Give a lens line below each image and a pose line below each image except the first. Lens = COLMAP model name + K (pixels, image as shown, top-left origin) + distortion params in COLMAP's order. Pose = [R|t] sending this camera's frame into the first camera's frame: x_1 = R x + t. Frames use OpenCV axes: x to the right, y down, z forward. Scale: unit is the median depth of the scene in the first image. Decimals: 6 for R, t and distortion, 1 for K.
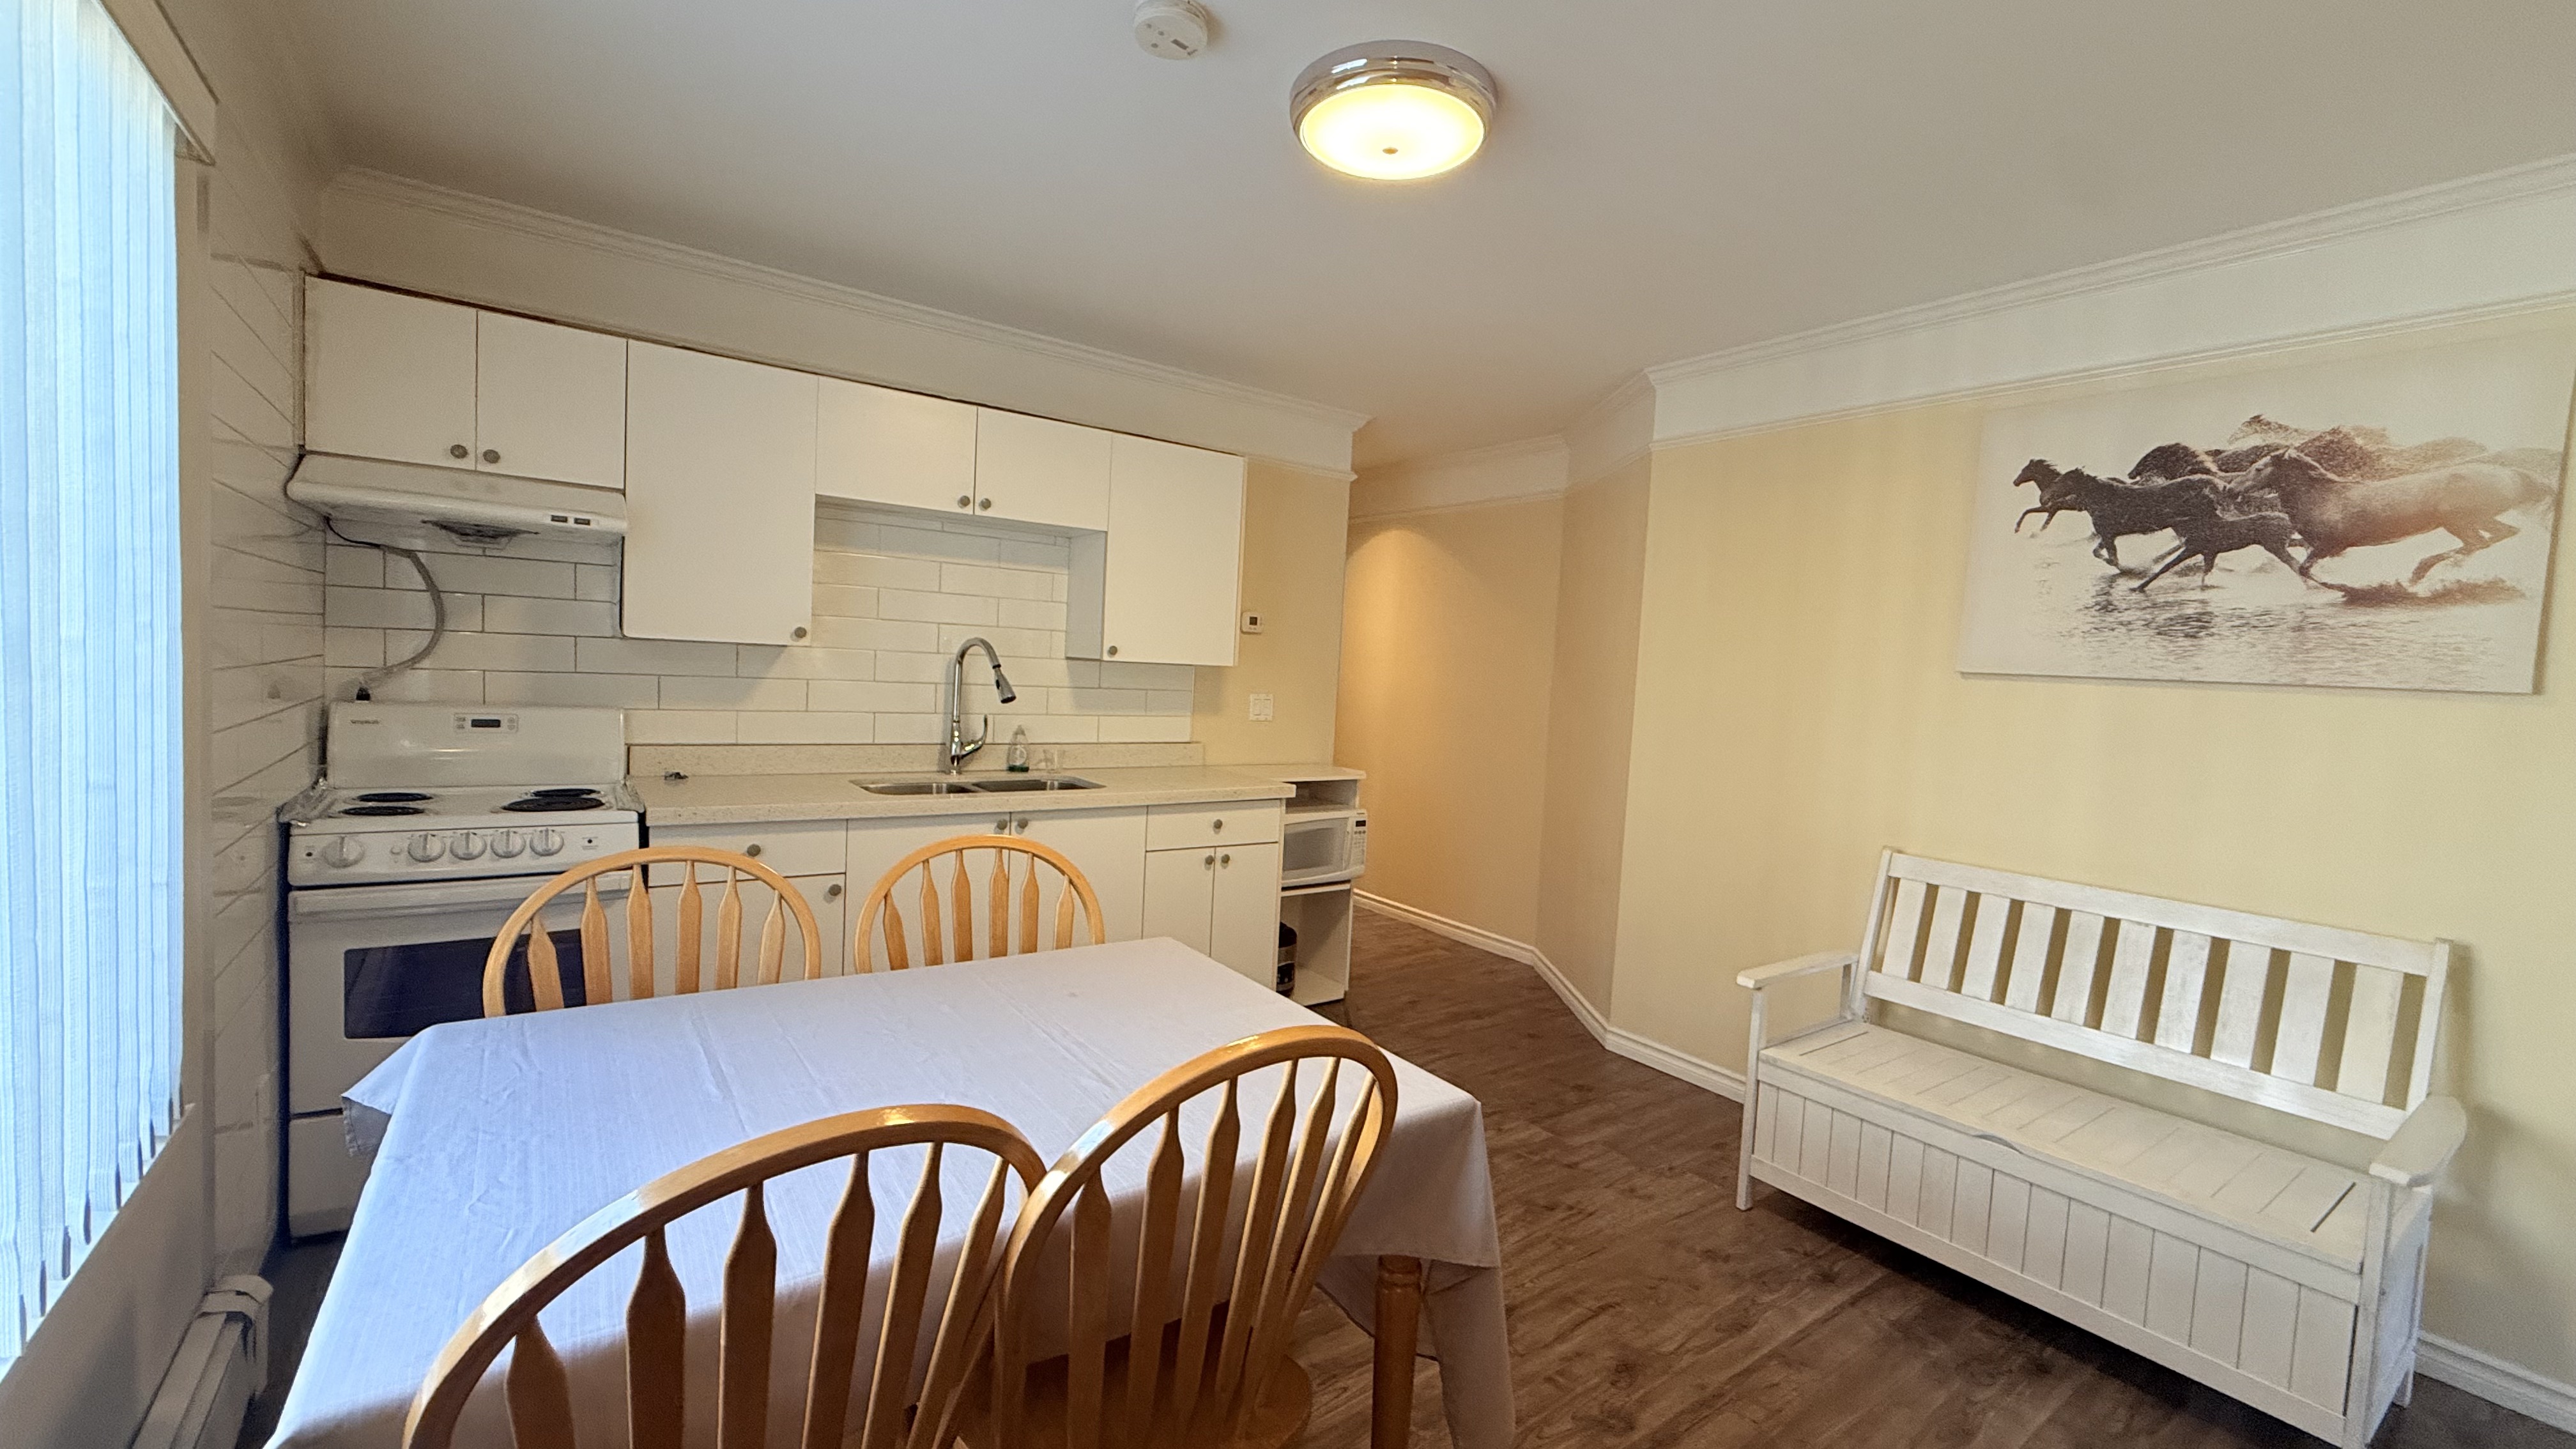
lens RADIAL K [[1029.4, 0, 1279.4], [0, 1029.4, 722.0], [0, 0, 1]] dist [0.000463, 0.000338]
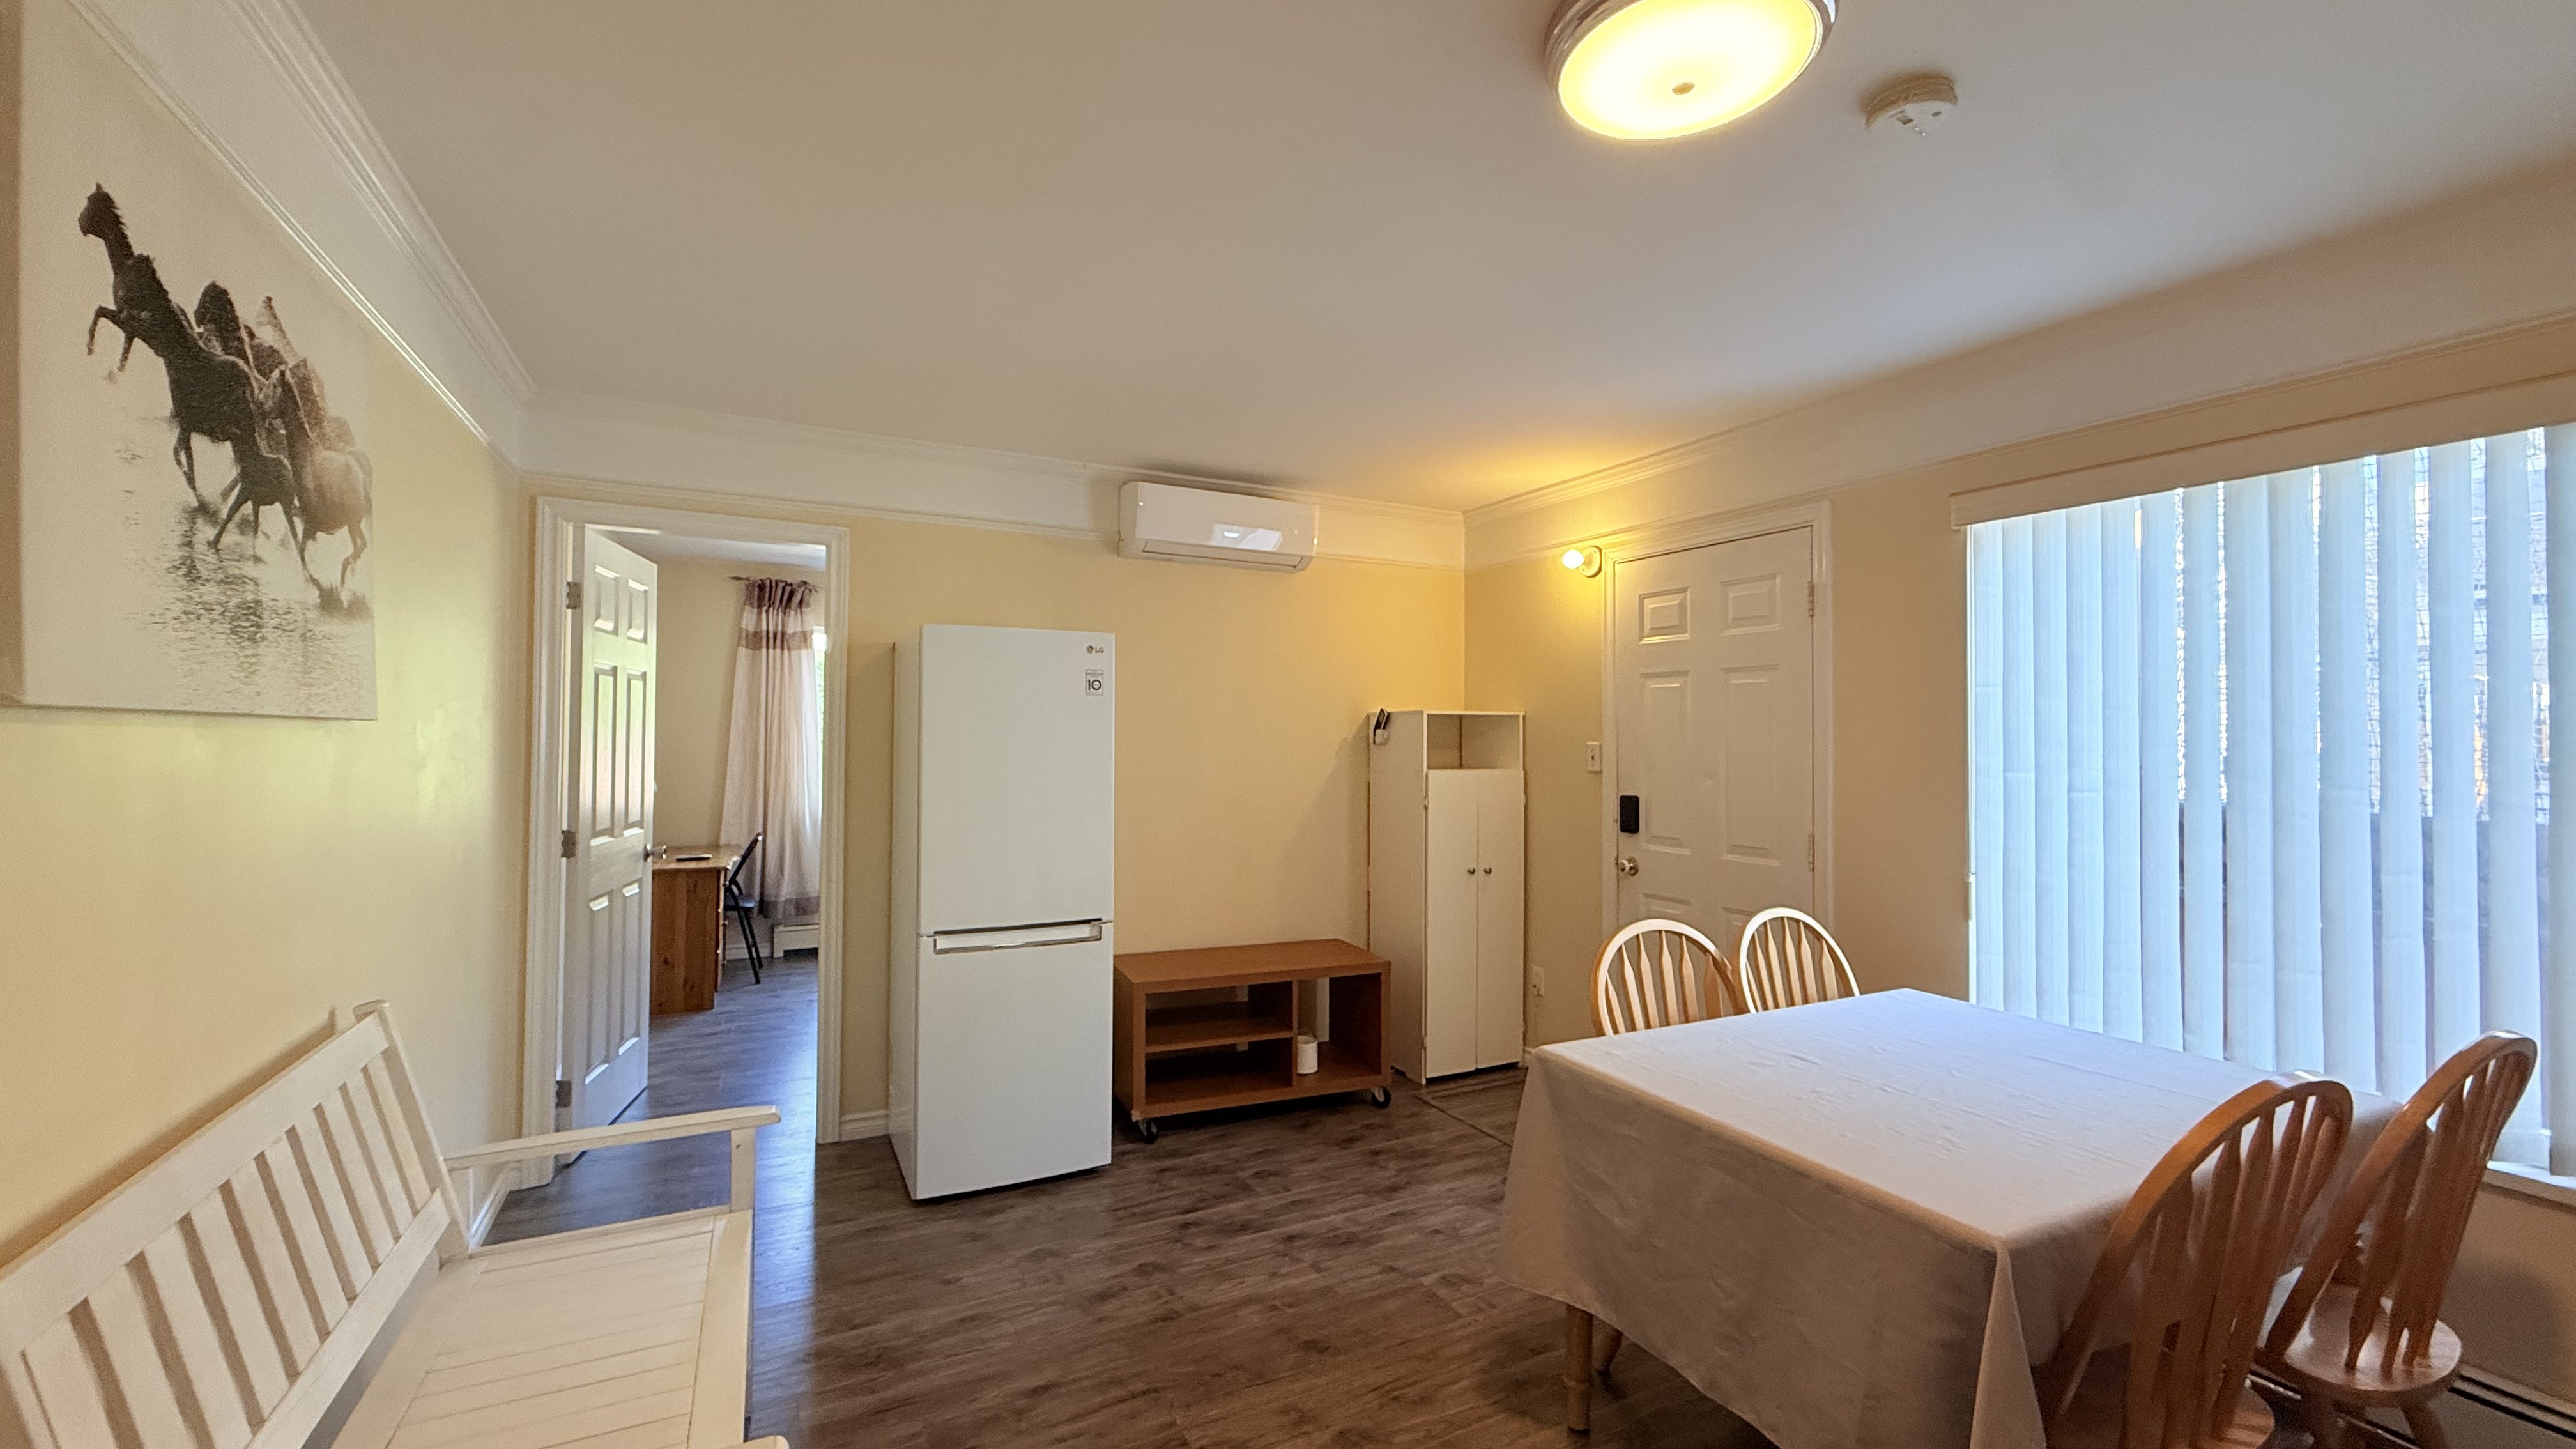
lens RADIAL K [[1085.6, 0, 1305.9], [0, 1085.6, 715.3], [0, 0, 1]] dist [0.000754, 0.000103]
pose [[-0.985573, -0.058989, 0.158640, 0.162772], [-0.052386, 0.997590, 0.045489, -0.081490], [-0.160941, 0.036522, -0.986288, 1.236822]]
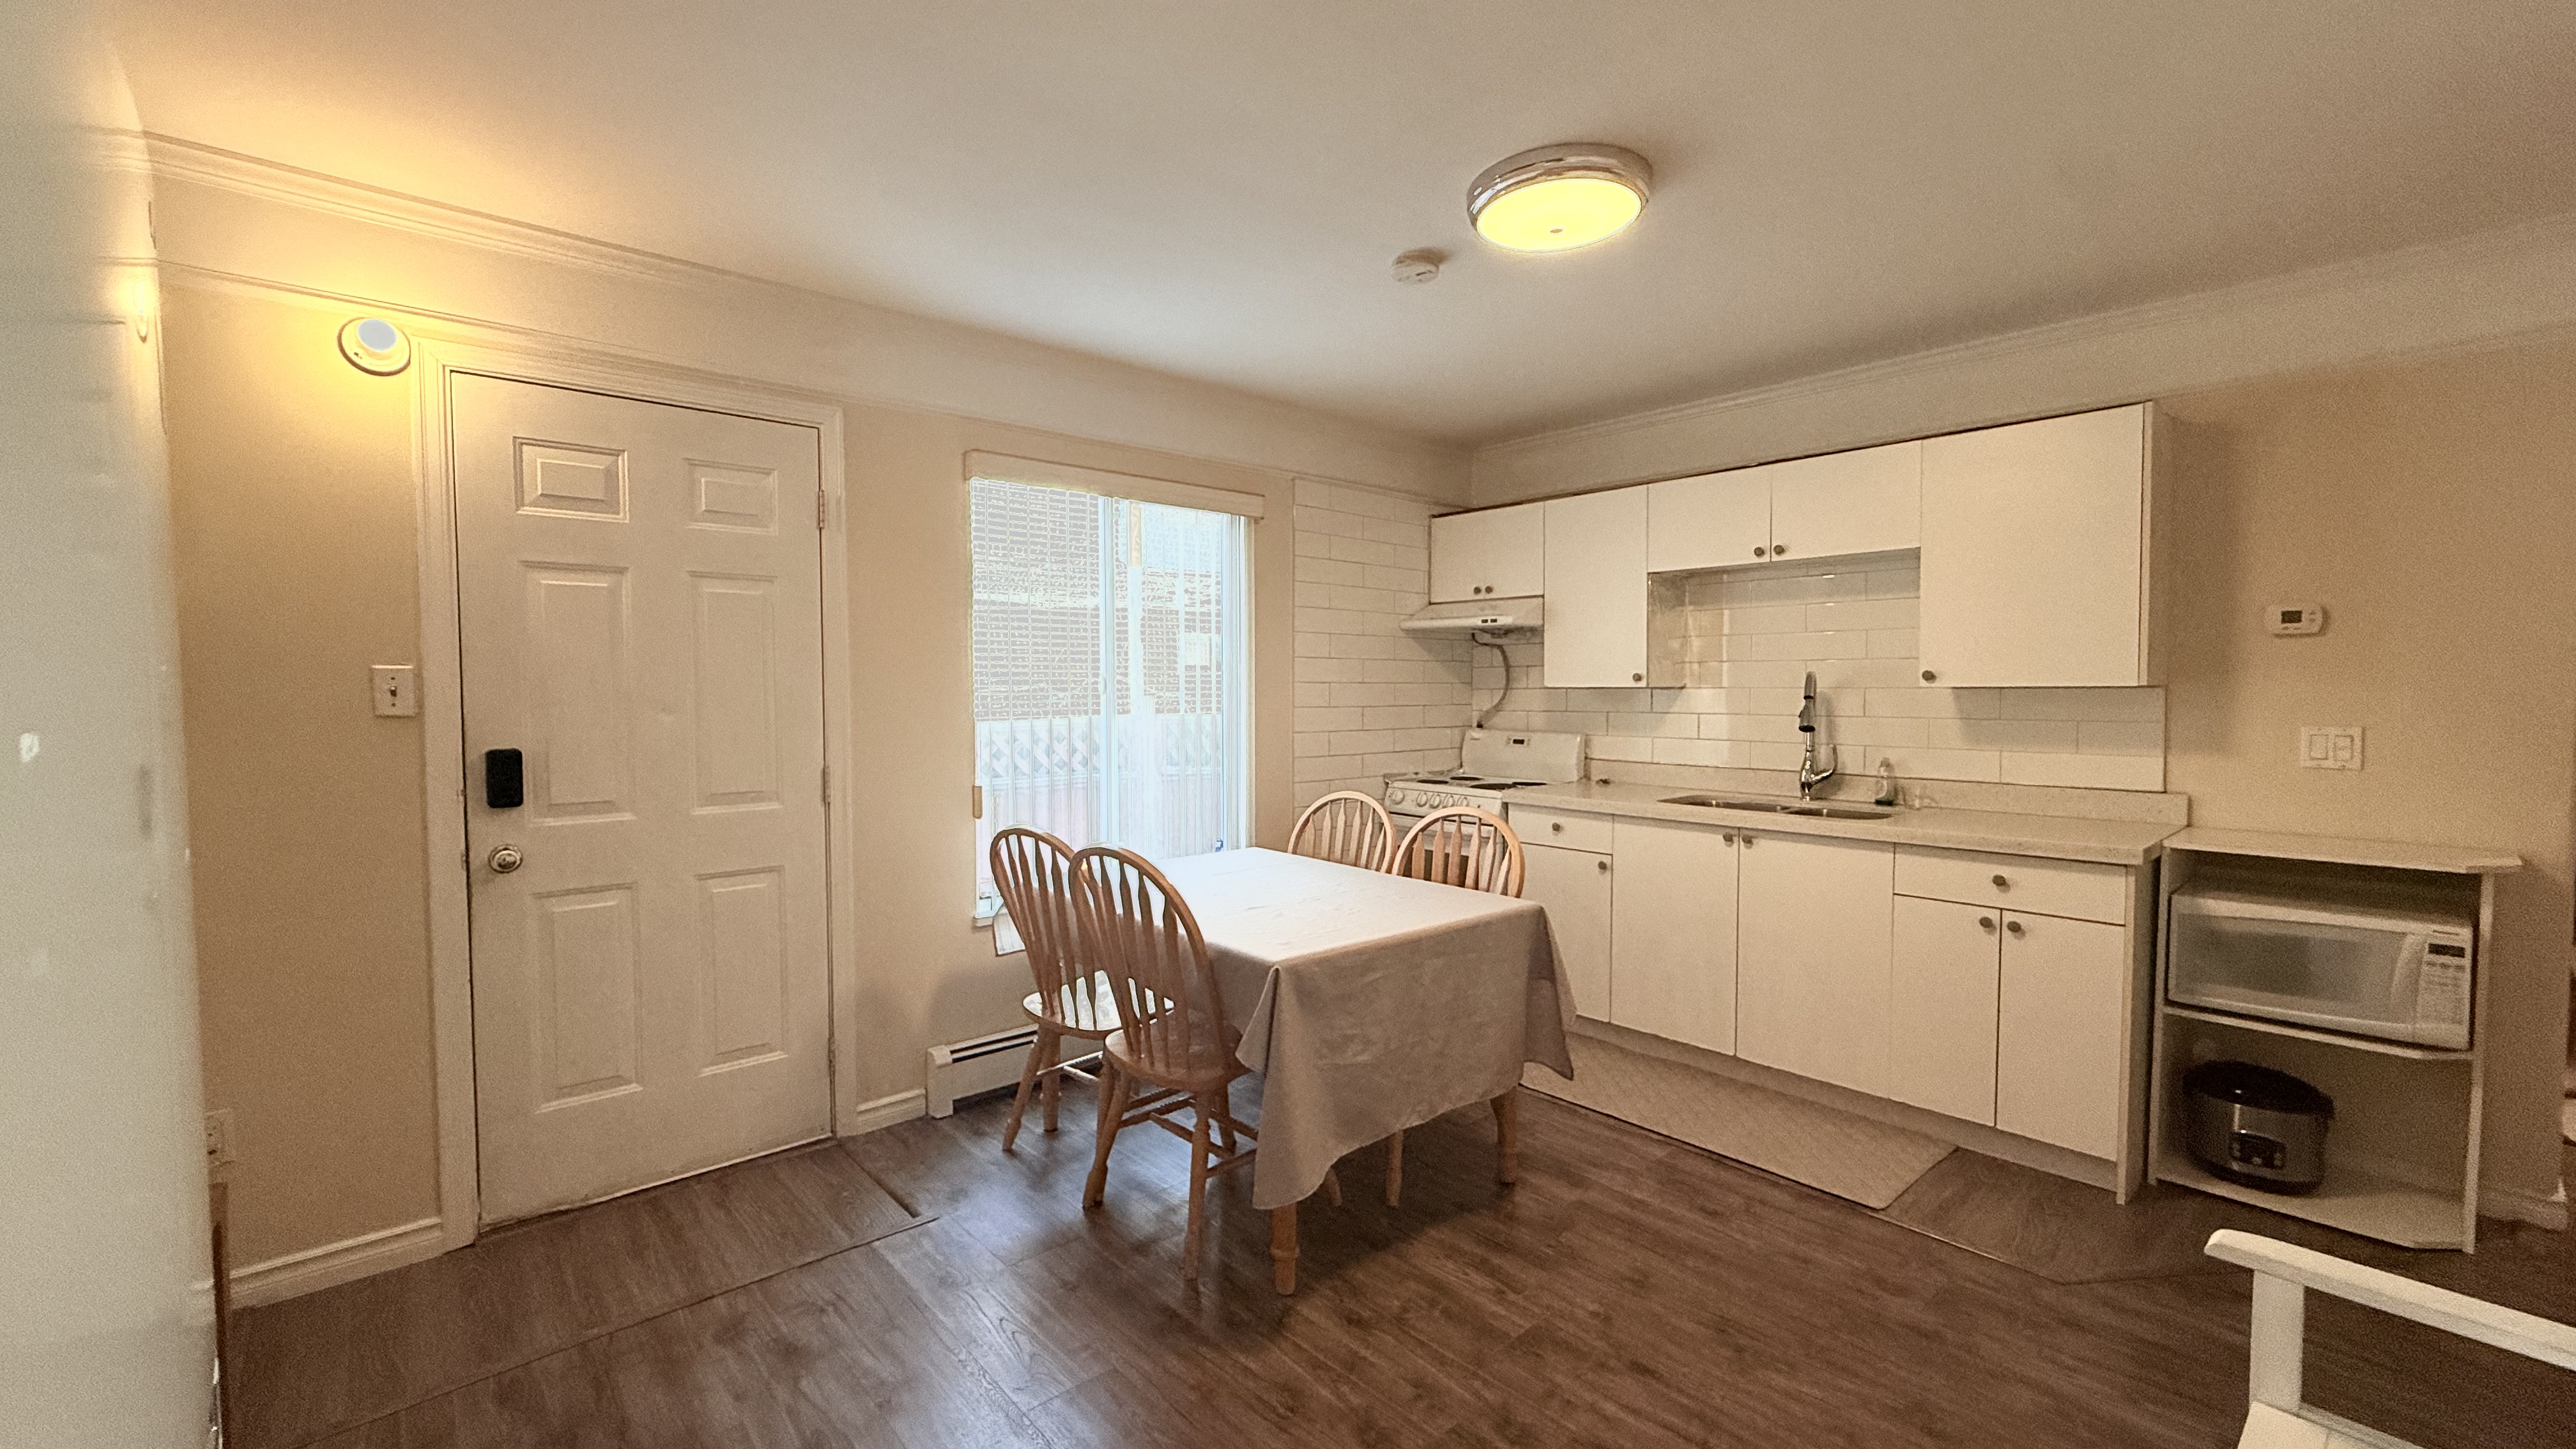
lens RADIAL K [[1029.4, 0, 1279.4], [0, 1029.4, 722.0], [0, 0, 1]] dist [0.000463, 0.000338]
pose [[0.088166, -0.015837, -0.995980, 0.820095], [-0.047112, 0.998688, -0.020050, 0.019801], [0.994991, 0.048691, 0.087304, 0.416841]]
